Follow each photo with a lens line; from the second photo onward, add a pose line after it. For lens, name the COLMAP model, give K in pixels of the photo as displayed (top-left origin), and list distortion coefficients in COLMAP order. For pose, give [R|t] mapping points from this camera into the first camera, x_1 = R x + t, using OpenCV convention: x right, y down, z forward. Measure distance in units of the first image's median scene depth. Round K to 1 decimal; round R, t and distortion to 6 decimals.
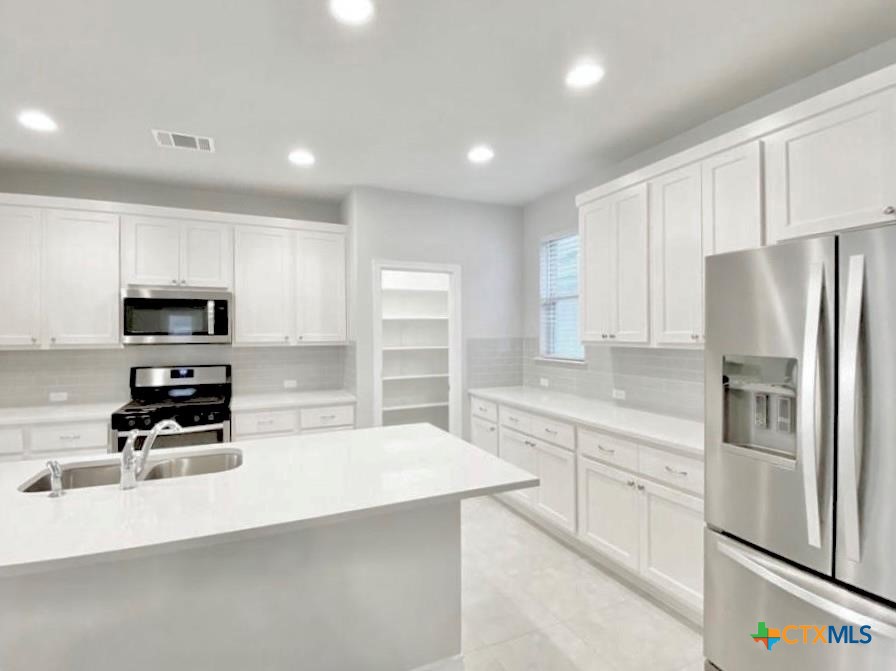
lens RADIAL K [[433.5, 0, 444.6], [0, 433.5, 330.4], [0, 0, 1]] dist [-0.006270, 0.000701]
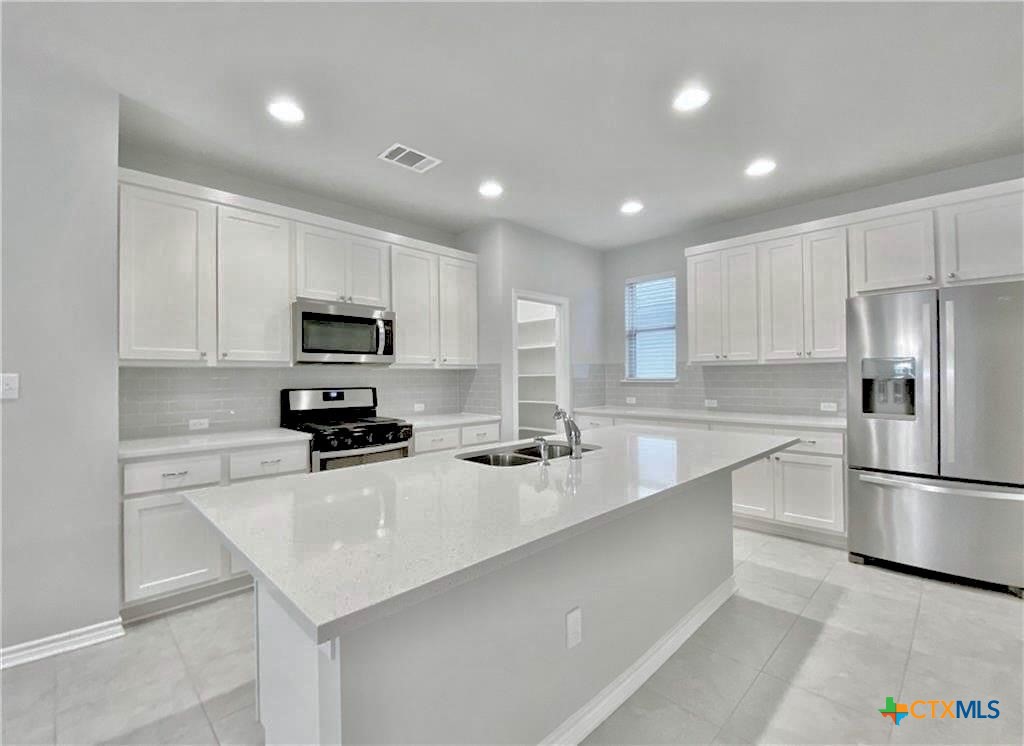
lens RADIAL K [[452.3, 0, 508.5], [0, 452.3, 374.9], [0, 0, 1]] dist [-0.002418, -0.001177]
pose [[0.936311, -0.002790, 0.351160, -0.599579], [0.003471, 0.999993, -0.001311, 0.056737], [-0.351154, 0.002447, 0.936314, -0.061105]]
